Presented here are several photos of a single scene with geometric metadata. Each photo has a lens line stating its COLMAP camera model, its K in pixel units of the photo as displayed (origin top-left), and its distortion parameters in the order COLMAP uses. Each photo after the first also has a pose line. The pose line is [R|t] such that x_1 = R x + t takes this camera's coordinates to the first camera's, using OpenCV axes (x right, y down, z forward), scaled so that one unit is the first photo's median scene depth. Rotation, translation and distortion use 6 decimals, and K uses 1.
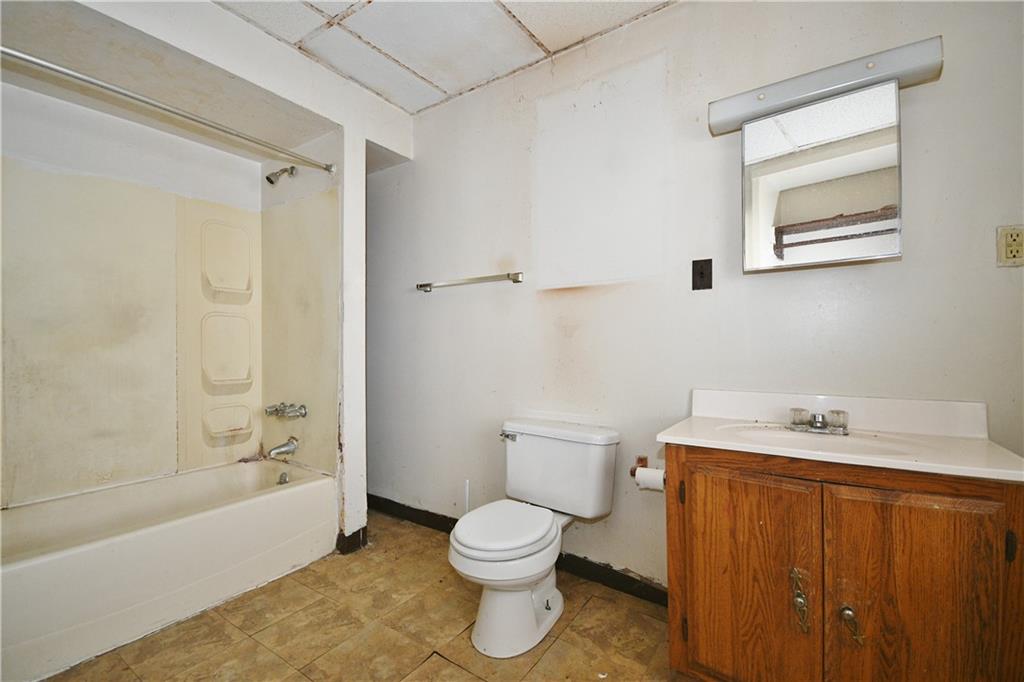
lens RADIAL K [[451.5, 0, 506.1], [0, 451.5, 344.5], [0, 0, 1]] dist [0.018482, -0.016898]
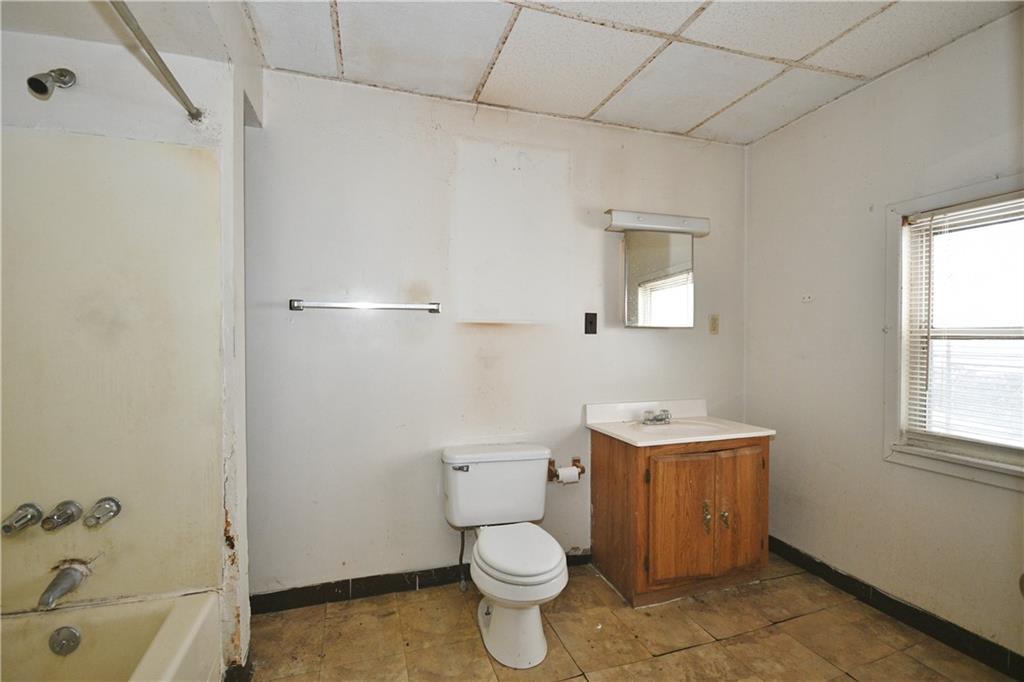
lens RADIAL K [[451.5, 0, 506.1], [0, 451.5, 344.5], [0, 0, 1]] dist [0.018482, -0.016898]
pose [[0.601157, -0.008639, 0.799084, -0.895279], [-0.010395, 0.999772, 0.018629, -0.115978], [-0.799063, -0.019505, 0.600930, 0.369728]]
